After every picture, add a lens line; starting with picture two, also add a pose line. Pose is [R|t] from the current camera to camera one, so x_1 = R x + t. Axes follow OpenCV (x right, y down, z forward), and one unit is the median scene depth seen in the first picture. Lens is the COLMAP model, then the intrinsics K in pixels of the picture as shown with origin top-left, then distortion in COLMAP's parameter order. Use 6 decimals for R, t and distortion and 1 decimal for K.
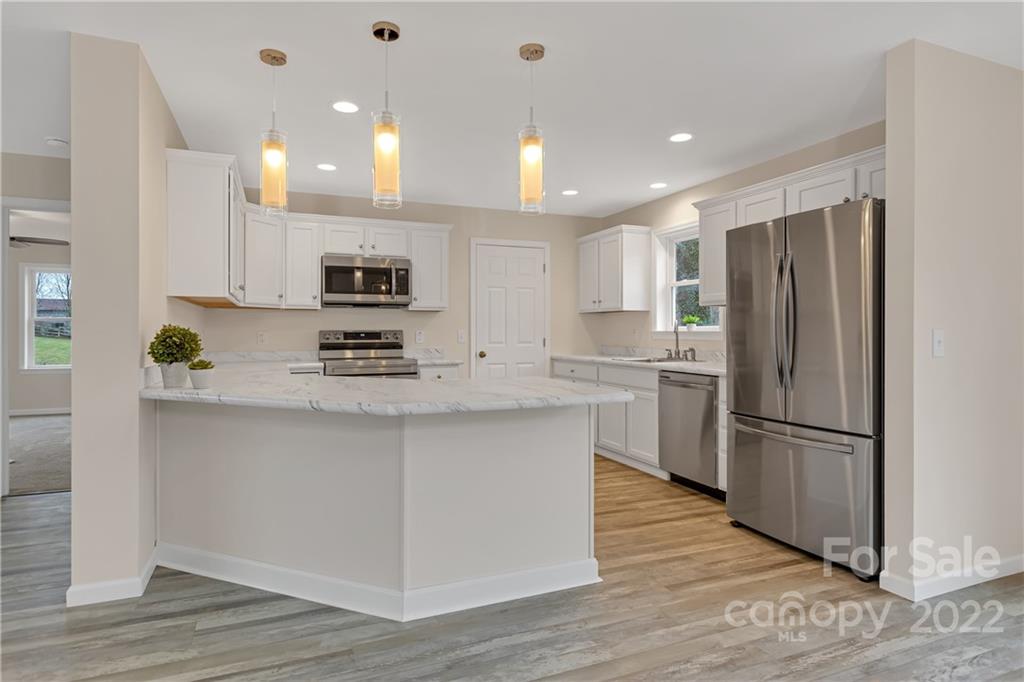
lens RADIAL K [[571.0, 0, 509.1], [0, 571.0, 332.0], [0, 0, 1]] dist [0.006046, 0.000684]
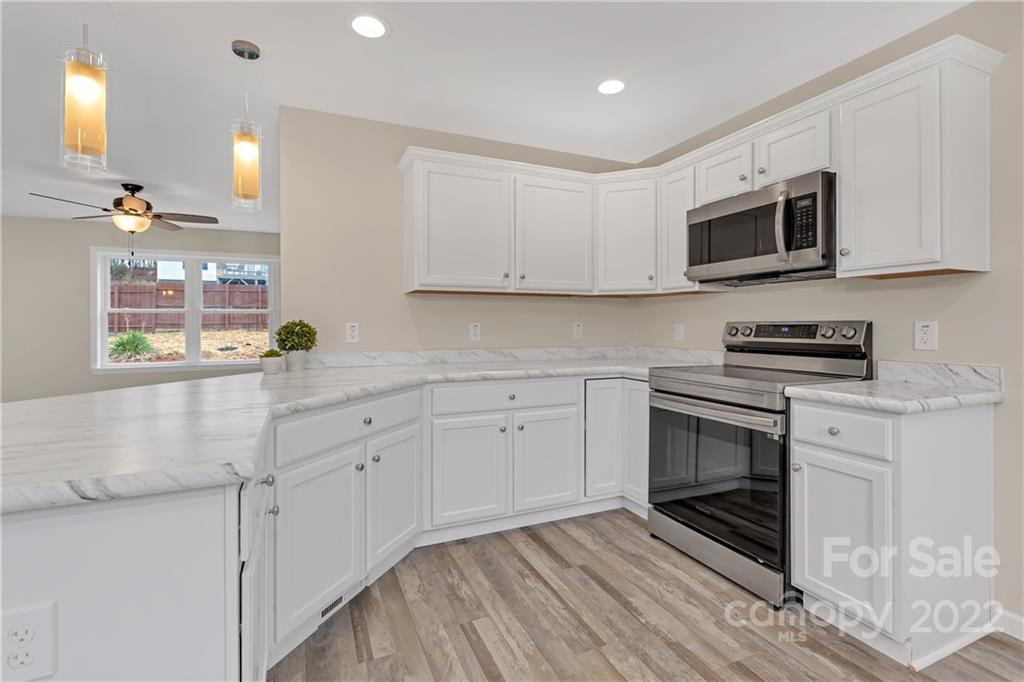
lens RADIAL K [[461.2, 0, 510.5], [0, 461.2, 324.7], [0, 0, 1]] dist [-0.002881, -0.000356]
pose [[0.018467, 0.002929, -0.999825, 0.280500], [-0.000230, 0.999996, 0.002925, -0.001069], [0.999829, 0.000176, 0.018467, 1.014738]]
